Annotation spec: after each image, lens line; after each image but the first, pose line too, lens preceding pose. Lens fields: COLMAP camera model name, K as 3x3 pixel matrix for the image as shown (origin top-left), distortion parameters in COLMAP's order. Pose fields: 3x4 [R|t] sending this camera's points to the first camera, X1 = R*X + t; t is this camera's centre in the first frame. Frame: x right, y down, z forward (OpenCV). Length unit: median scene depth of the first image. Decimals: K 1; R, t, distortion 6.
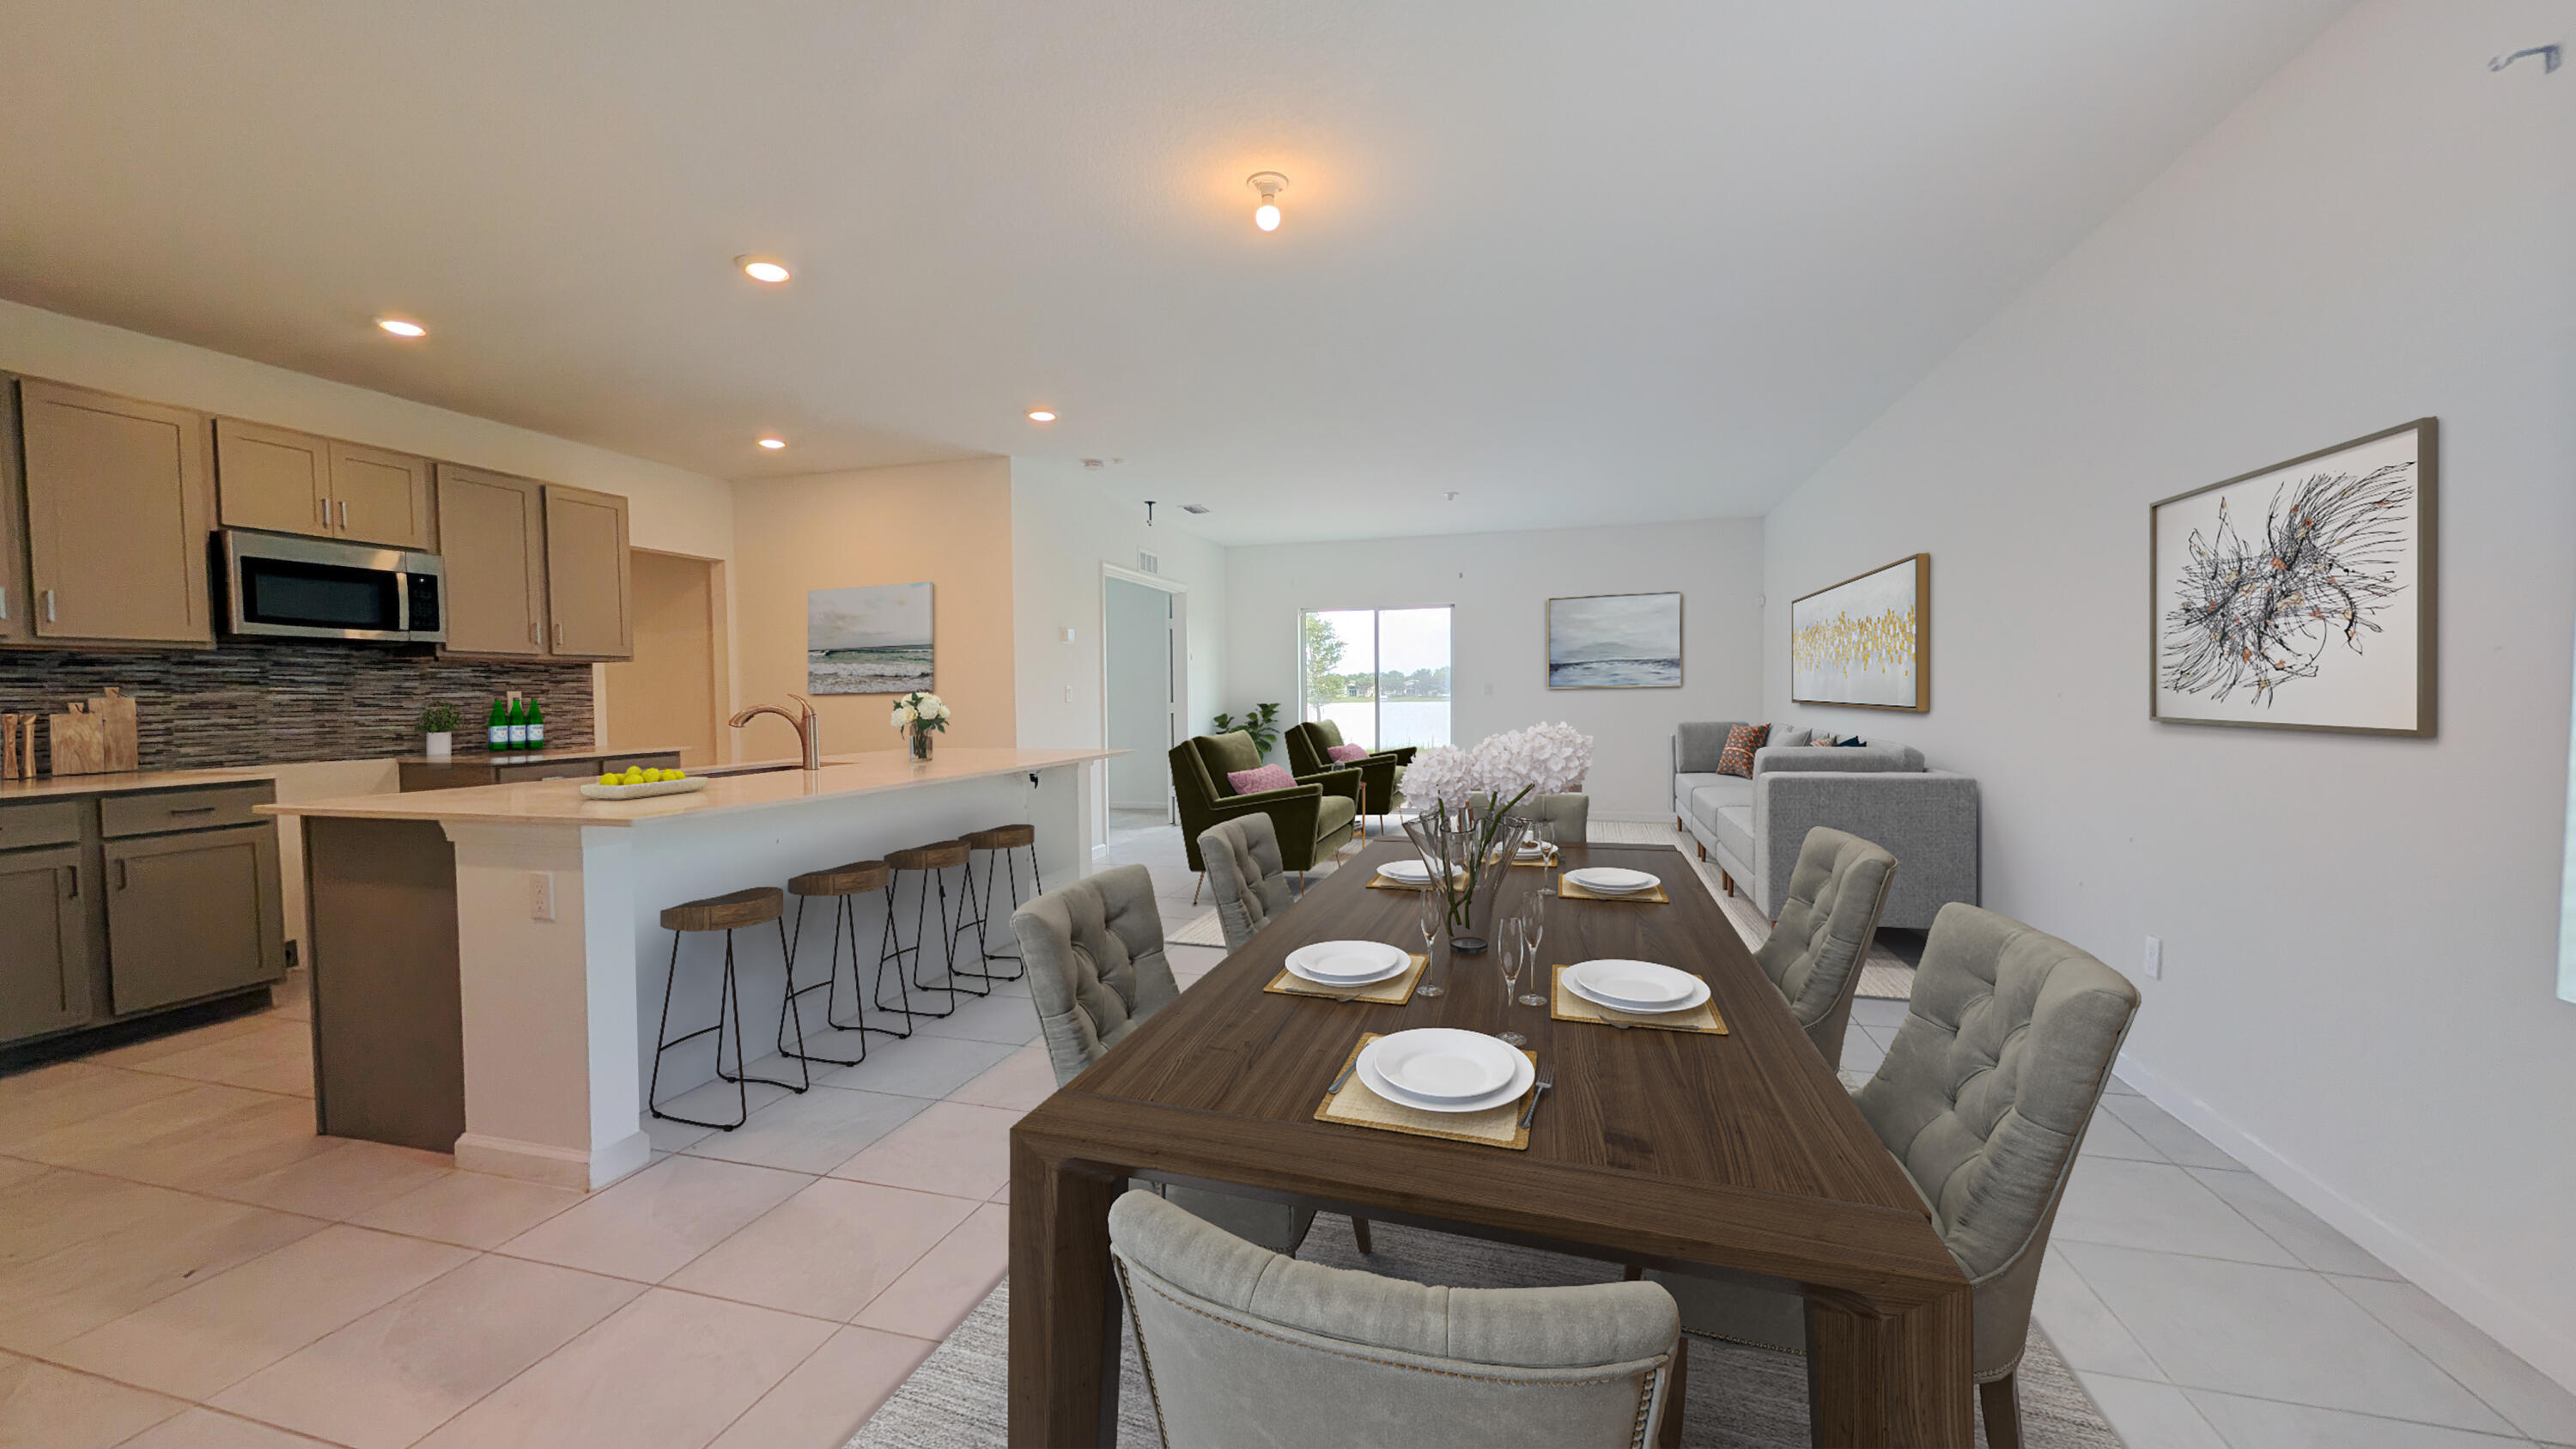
lens RADIAL K [[960.4, 0, 1207.1], [0, 960.4, 685.9], [0, 0, 1]] dist [-0.000580, -0.001584]
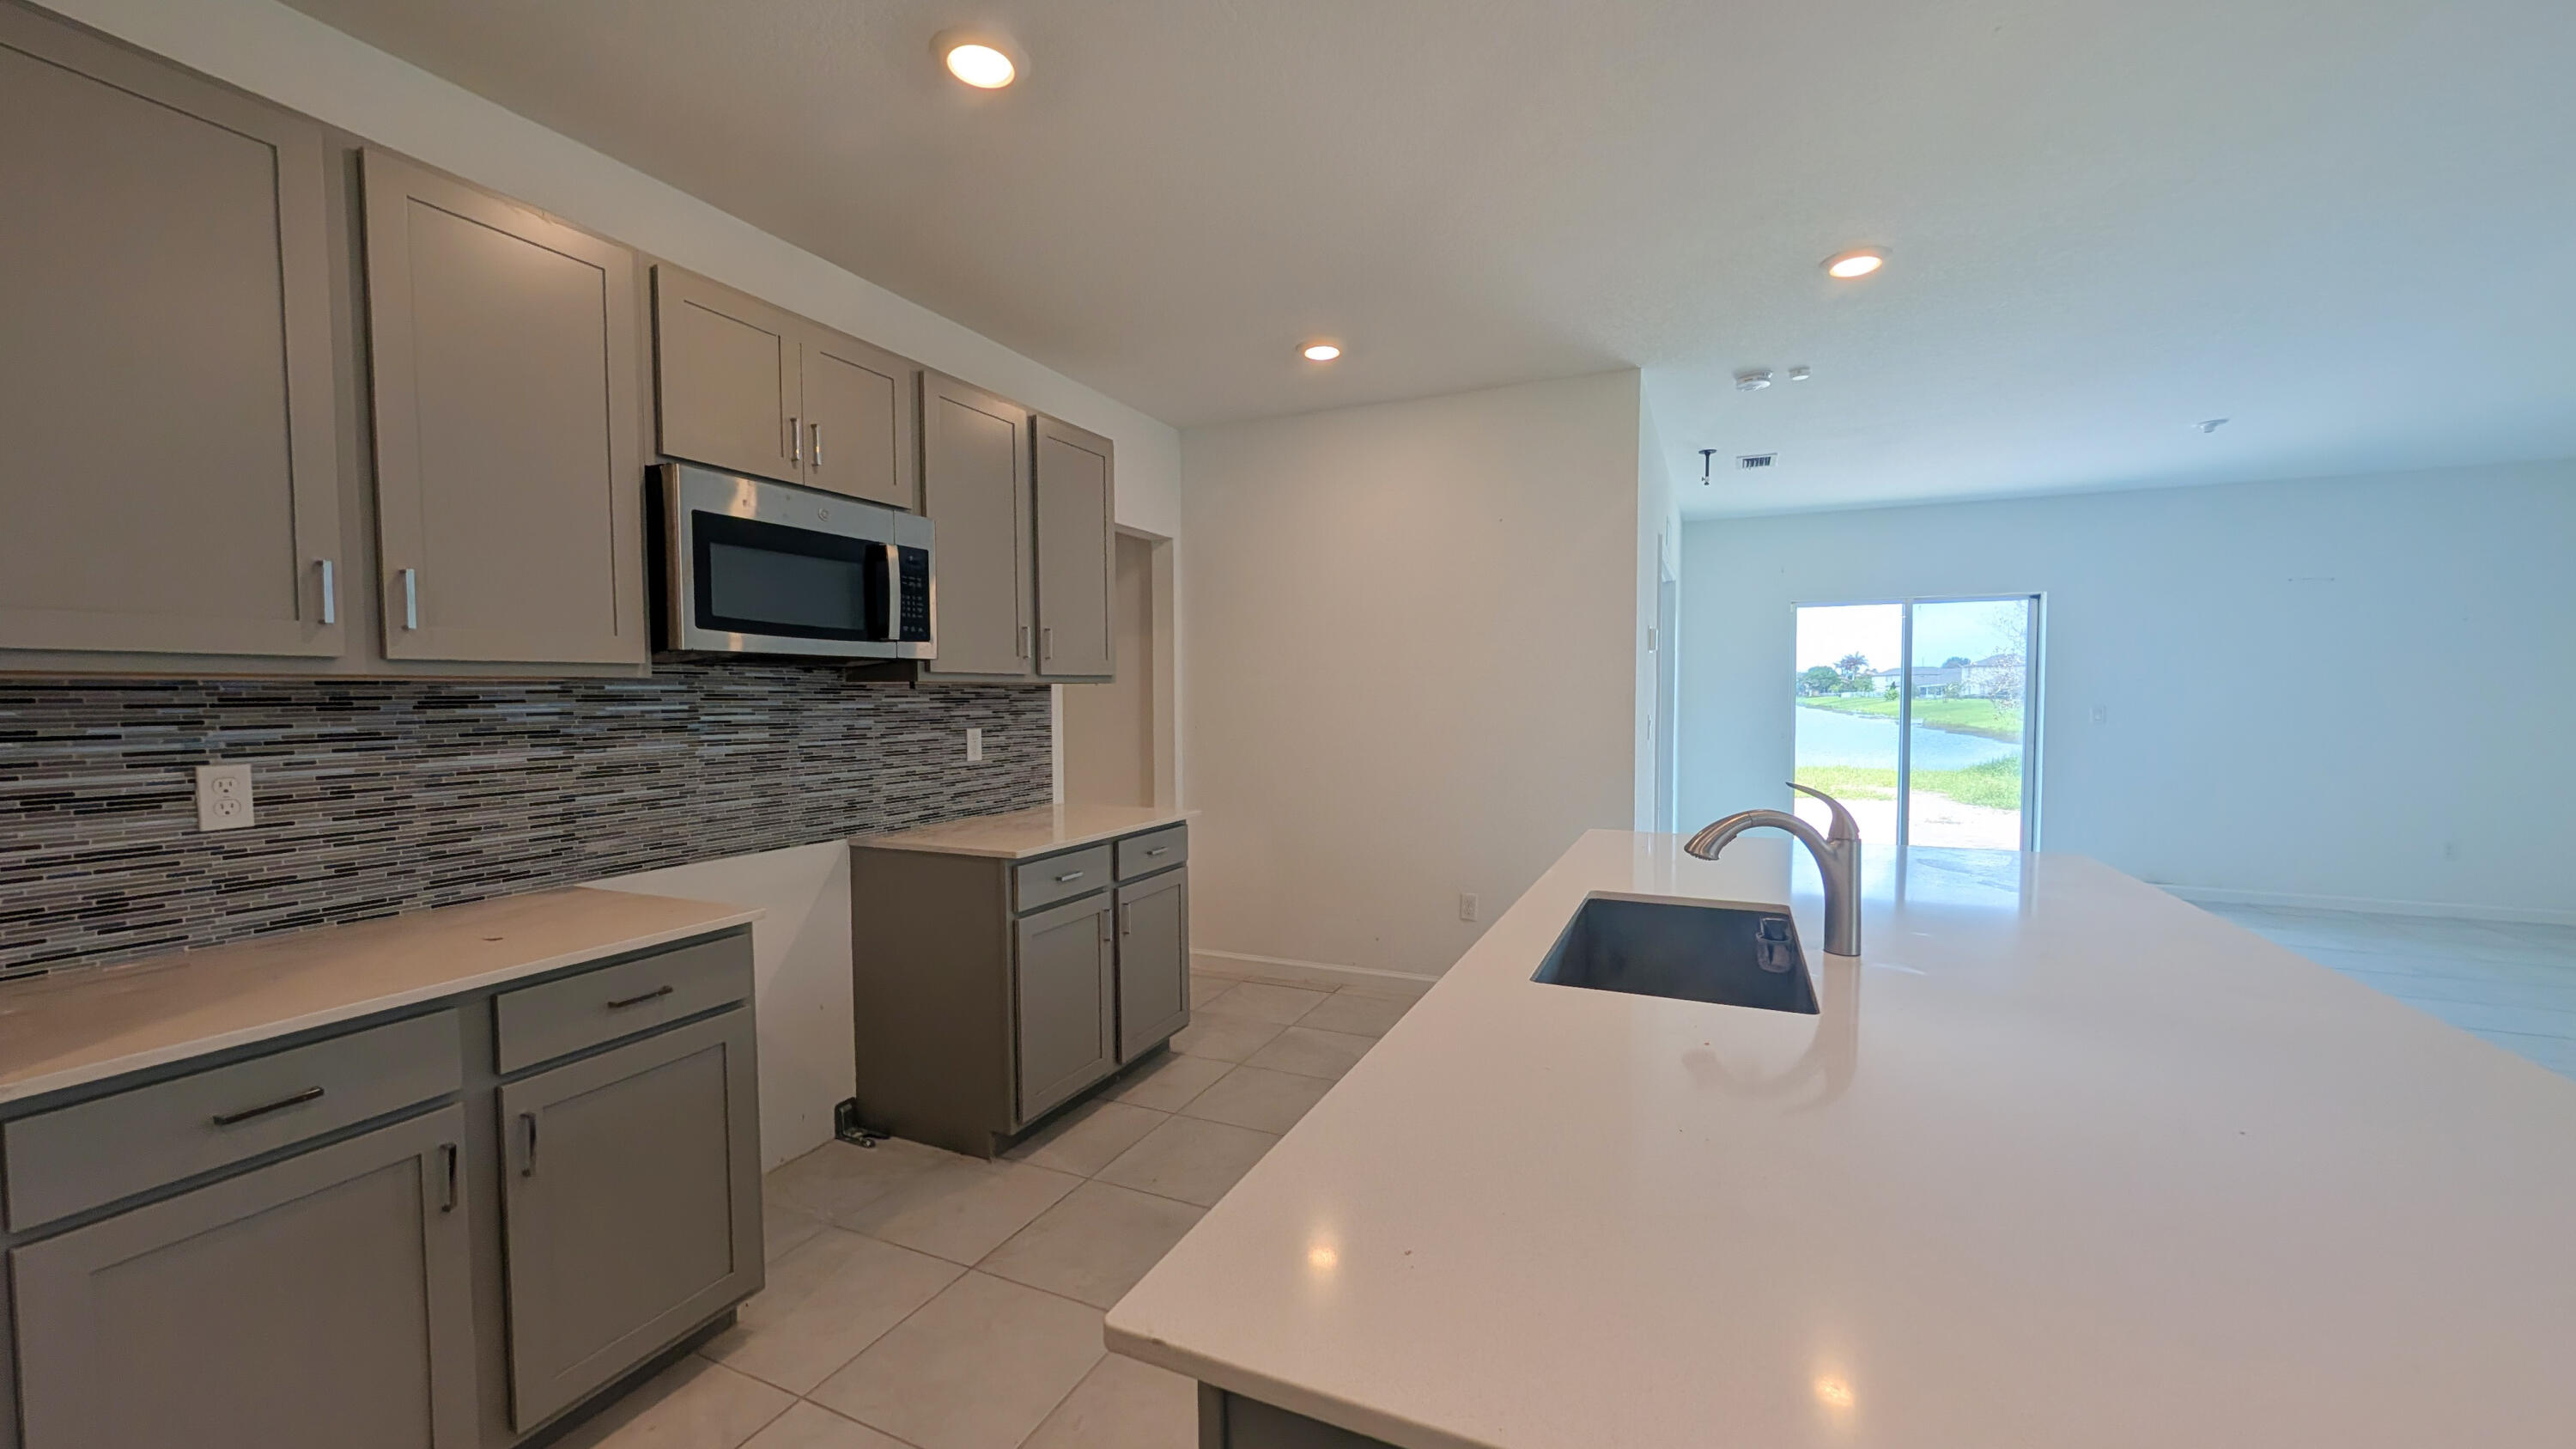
lens RADIAL K [[960.4, 0, 1212.0], [0, 960.4, 680.9], [0, 0, 1]] dist [-0.000580, -0.001584]
pose [[0.987726, 0.003376, -0.156157, -0.570289], [-0.004239, 0.999978, -0.005192, -0.031696], [0.156136, 0.005790, 0.987719, 0.453570]]
